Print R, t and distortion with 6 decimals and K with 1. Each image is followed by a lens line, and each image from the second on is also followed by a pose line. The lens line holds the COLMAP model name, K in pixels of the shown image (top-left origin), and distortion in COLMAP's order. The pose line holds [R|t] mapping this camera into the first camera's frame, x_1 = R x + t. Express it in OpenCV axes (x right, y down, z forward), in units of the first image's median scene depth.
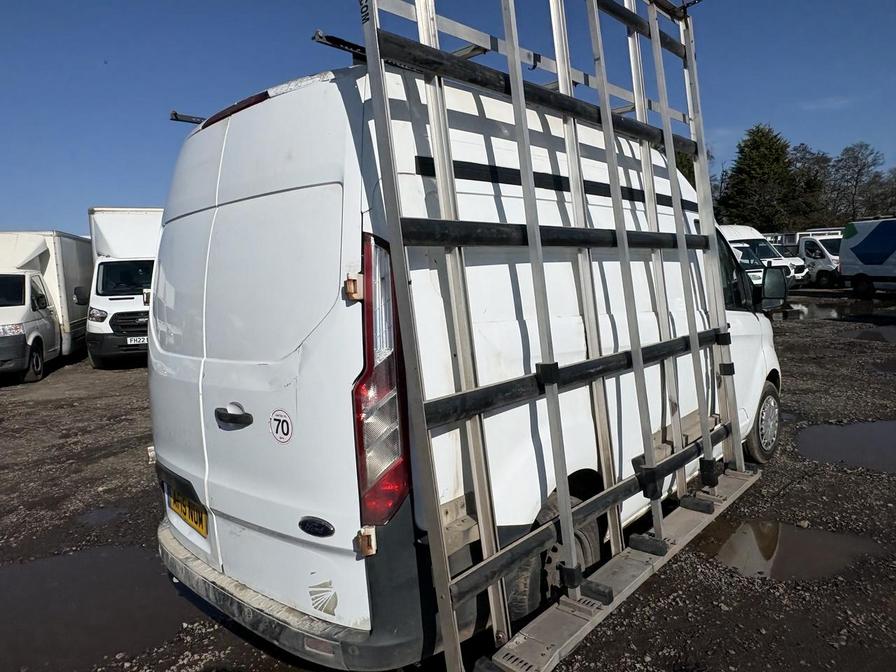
lens RADIAL K [[603.3, 0, 468.6], [0, 603.3, 336.1], [0, 0, 1]] dist [-0.002433, 0.002879]
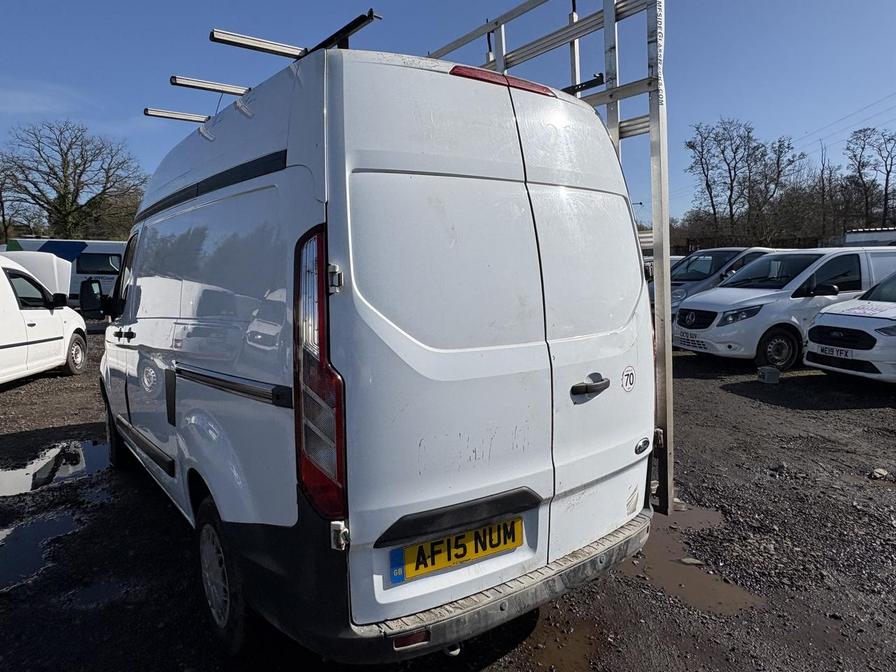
lens RADIAL K [[603.3, 0, 454.0], [0, 603.3, 345.0], [0, 0, 1]] dist [-0.002433, 0.002879]
pose [[0.172103, -0.070878, 0.982526, -1.618366], [0.099499, 0.993558, 0.054245, -0.027586], [-0.980041, 0.088425, 0.178047, 1.127712]]
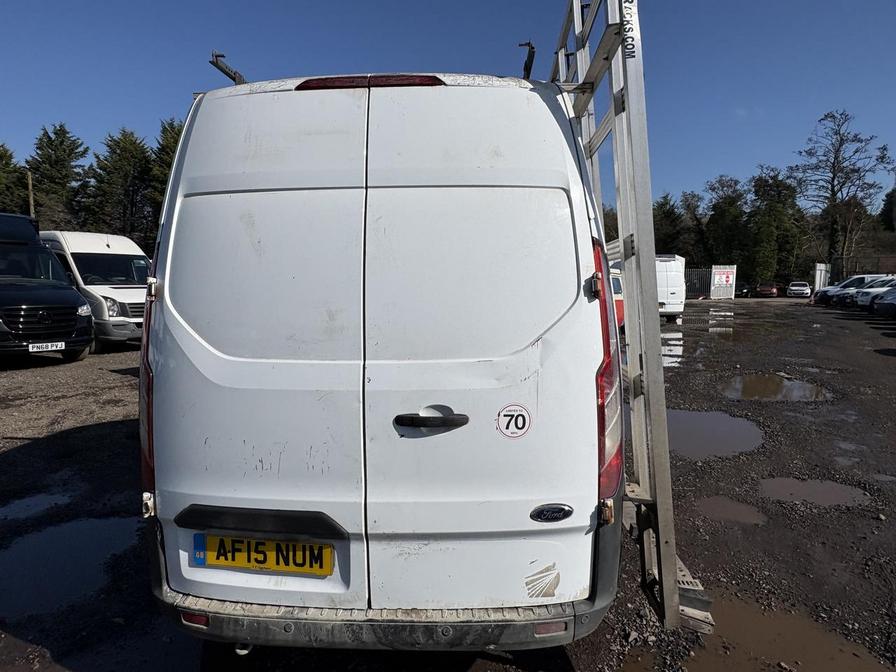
lens RADIAL K [[603.3, 0, 451.1], [0, 603.3, 344.3], [0, 0, 1]] dist [-0.002433, 0.002879]
pose [[0.774278, -0.014682, 0.632676, -1.022630], [0.027050, 0.999585, -0.009907, 0.028948], [-0.632268, 0.024785, 0.774353, 0.286926]]
